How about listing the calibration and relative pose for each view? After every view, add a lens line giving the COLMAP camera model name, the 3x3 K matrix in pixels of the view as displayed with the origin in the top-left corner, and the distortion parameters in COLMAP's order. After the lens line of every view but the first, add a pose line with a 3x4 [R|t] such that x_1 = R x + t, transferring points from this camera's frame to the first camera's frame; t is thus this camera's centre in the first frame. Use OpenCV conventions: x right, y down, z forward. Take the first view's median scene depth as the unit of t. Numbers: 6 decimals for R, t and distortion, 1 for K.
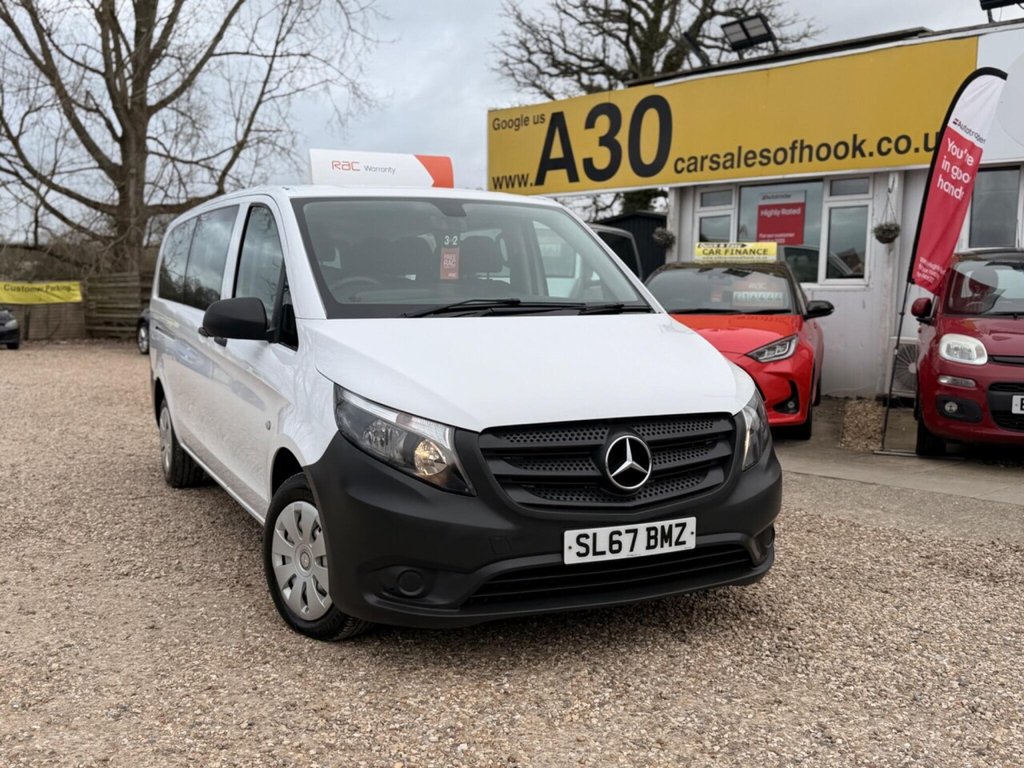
lens RADIAL K [[1067.4, 0, 494.2], [0, 1067.4, 379.4], [0, 0, 1]] dist [0.054846, 0.000000]
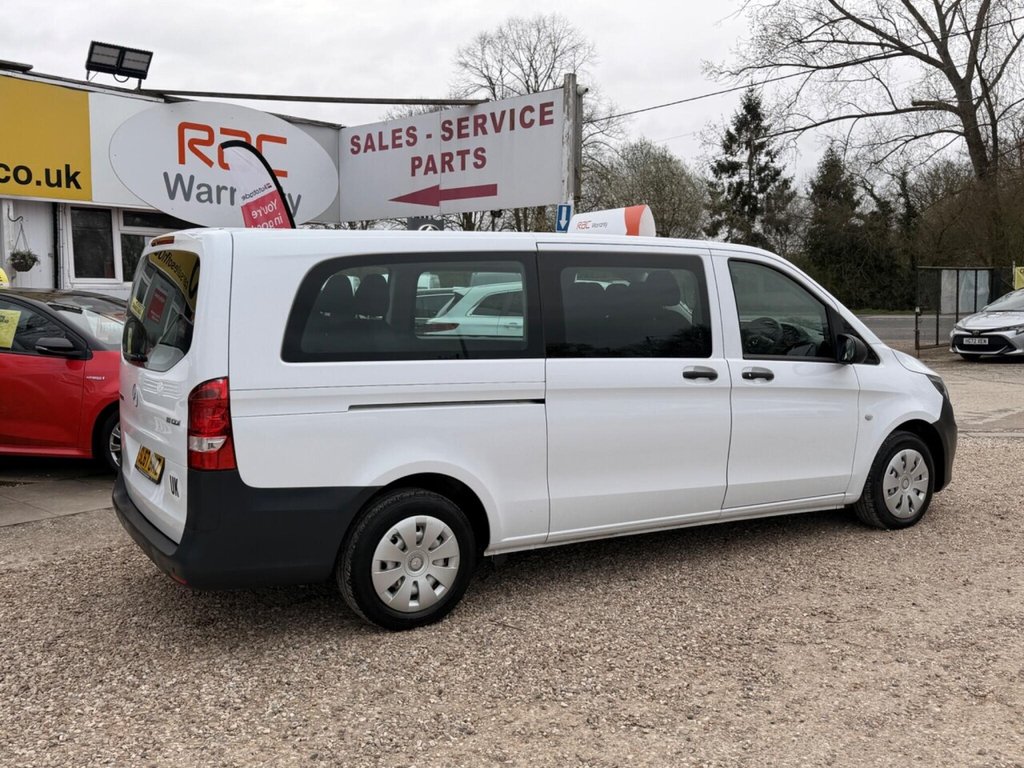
lens RADIAL K [[960.7, 0, 518.3], [0, 960.7, 382.4], [0, 0, 1]] dist [0.038975, 0.000000]
pose [[-0.115405, -0.091698, 0.989077, -0.611105], [0.086824, 0.990988, 0.102006, -0.076949], [-0.989517, 0.097648, -0.106403, 0.662101]]
